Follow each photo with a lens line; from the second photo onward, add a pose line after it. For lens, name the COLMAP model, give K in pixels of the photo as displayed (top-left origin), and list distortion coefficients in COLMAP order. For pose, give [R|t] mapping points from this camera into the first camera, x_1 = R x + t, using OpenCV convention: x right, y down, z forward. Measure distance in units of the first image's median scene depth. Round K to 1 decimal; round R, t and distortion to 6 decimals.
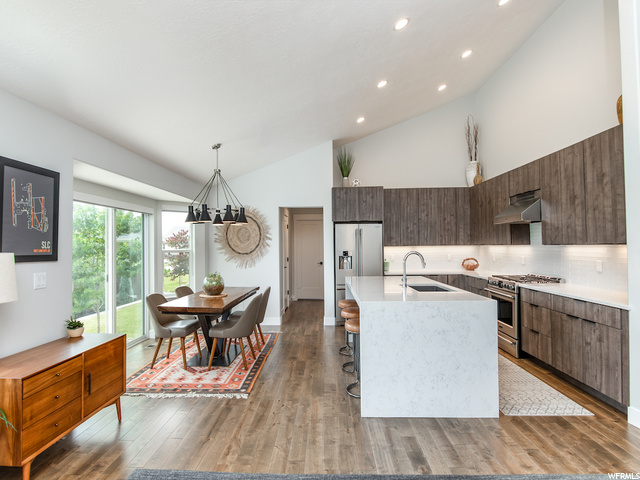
lens RADIAL K [[321.1, 0, 313.9], [0, 321.1, 241.8], [0, 0, 1]] dist [-0.004206, -0.004945]
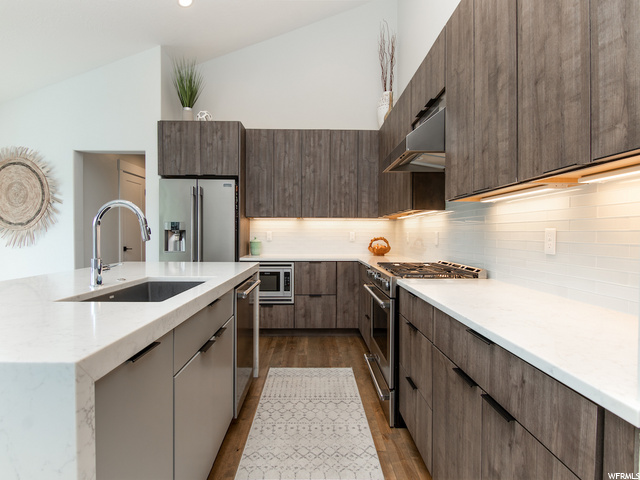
lens RADIAL K [[321.1, 0, 314.6], [0, 321.1, 239.1], [0, 0, 1]] dist [-0.004206, -0.004945]
pose [[0.998483, 0.014779, 0.053031, 0.411534], [-0.016265, 0.999484, 0.027701, 0.049162], [-0.052595, -0.028521, 0.998209, 0.435197]]
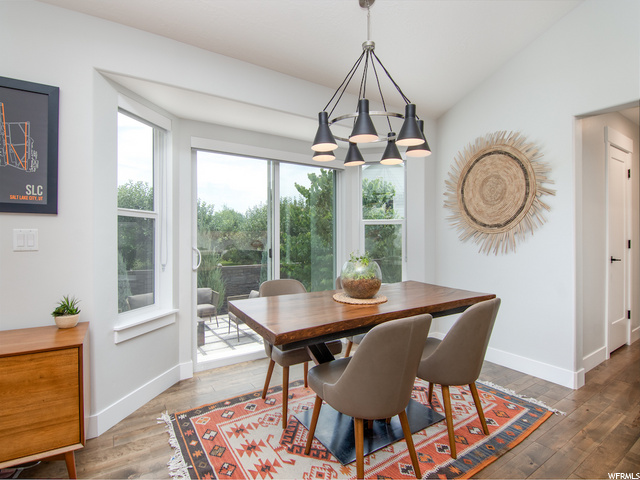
lens RADIAL K [[321.1, 0, 323.2], [0, 321.1, 236.7], [0, 0, 1]] dist [-0.004206, -0.004945]
pose [[0.576972, 0.012039, -0.816675, 0.058643], [0.003257, 0.999850, 0.017040, 0.055386], [0.816757, -0.012492, 0.576846, 0.597568]]
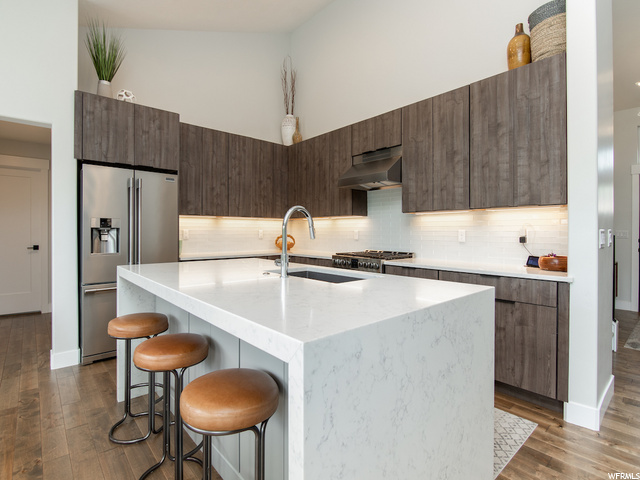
lens RADIAL K [[321.1, 0, 319.7], [0, 321.1, 235.1], [0, 0, 1]] dist [-0.004206, -0.004945]
pose [[0.721240, 0.006516, 0.692655, -0.013631], [-0.020170, 0.999729, 0.011597, 0.053064], [-0.692392, -0.022336, 0.721176, 0.462679]]
